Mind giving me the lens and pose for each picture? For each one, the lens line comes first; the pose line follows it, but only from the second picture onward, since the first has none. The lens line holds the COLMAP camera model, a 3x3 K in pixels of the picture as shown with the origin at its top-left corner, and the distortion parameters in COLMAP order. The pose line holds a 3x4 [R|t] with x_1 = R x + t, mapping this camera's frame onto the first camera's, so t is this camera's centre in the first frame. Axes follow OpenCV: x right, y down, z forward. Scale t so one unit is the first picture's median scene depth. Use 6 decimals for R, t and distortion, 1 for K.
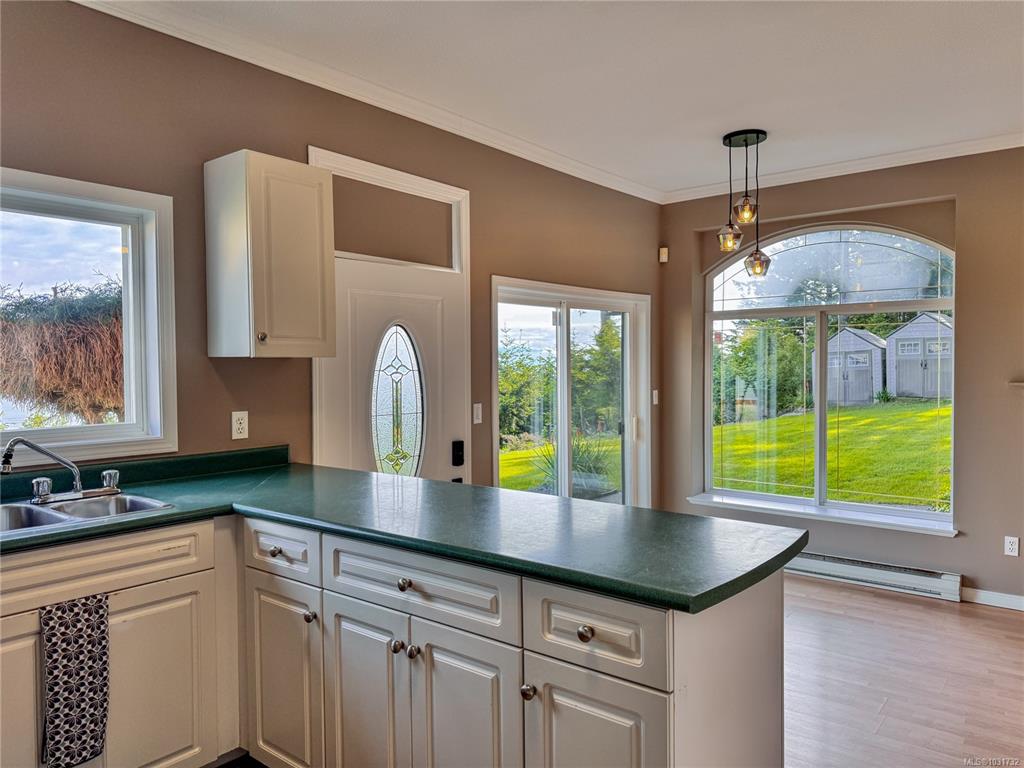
lens RADIAL K [[723.4, 0, 512.0], [0, 723.4, 384.0], [0, 0, 1]] dist [0.092222, -0.090304]
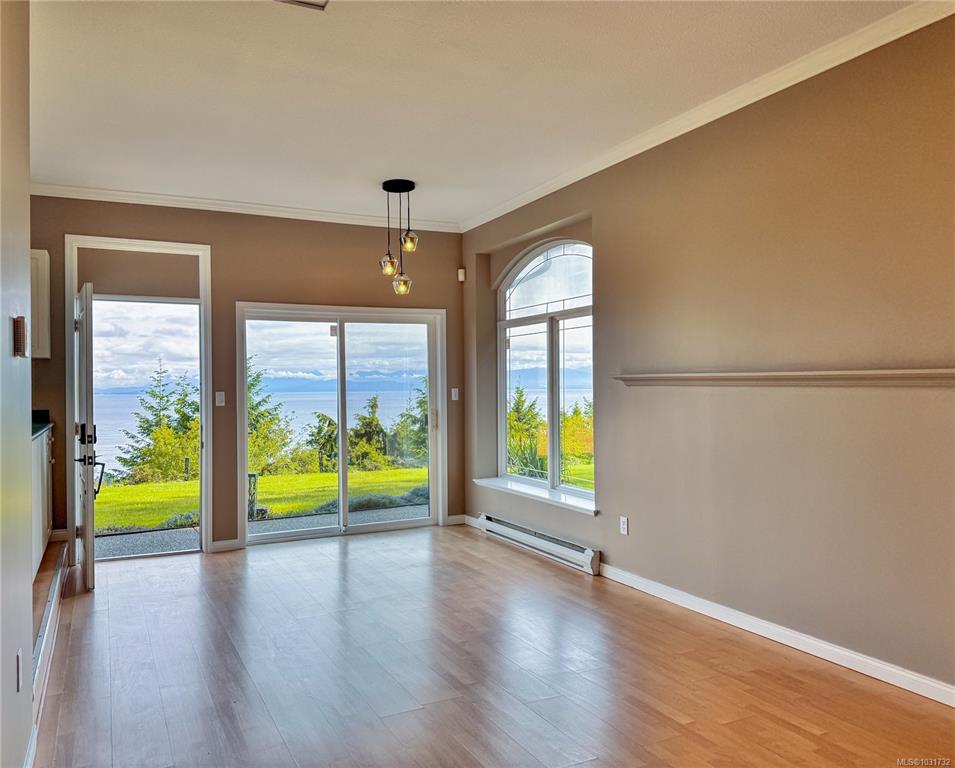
lens RADIAL K [[719.4, 0, 477.5], [0, 719.4, 384.0], [0, 0, 1]] dist [0.007806, 0.001474]
pose [[0.907380, 0.000241, -0.420312, 0.901653], [-0.010385, 0.999707, -0.021846, 0.032919], [0.420184, 0.024188, 0.907117, -0.066969]]
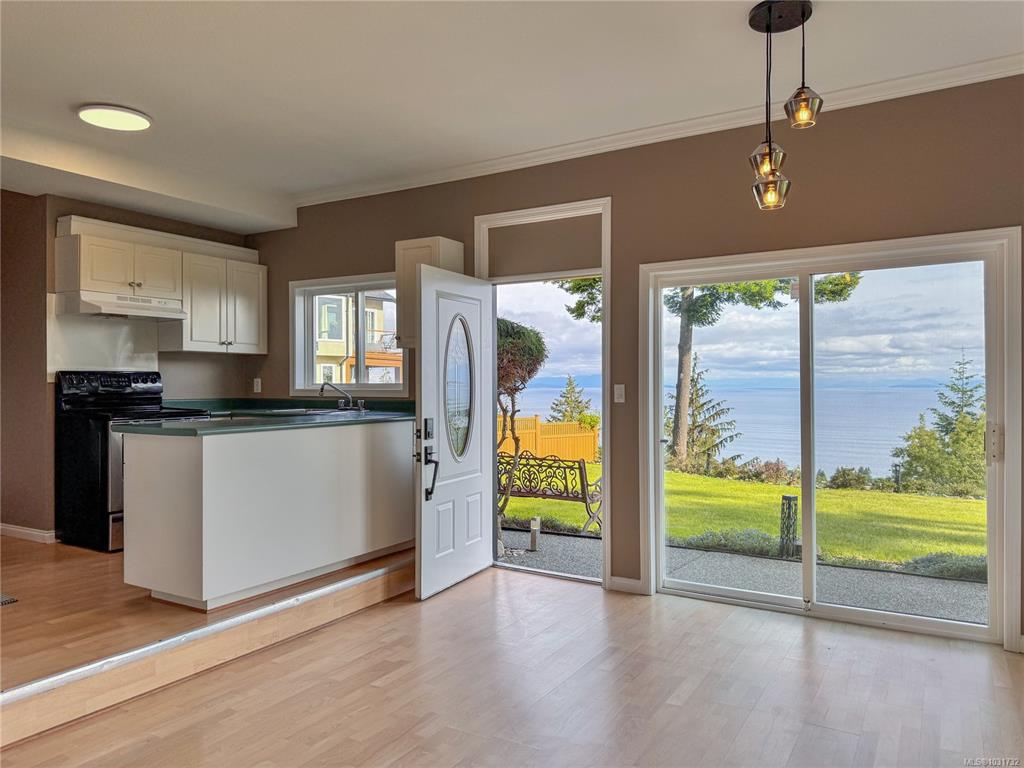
lens RADIAL K [[723.4, 0, 512.0], [0, 723.4, 384.0], [0, 0, 1]] dist [0.092222, -0.090304]
pose [[0.118476, 0.011040, -0.992896, 0.922274], [-0.025303, 0.999647, 0.008096, 0.018988], [0.992634, 0.024164, 0.118713, 0.627669]]
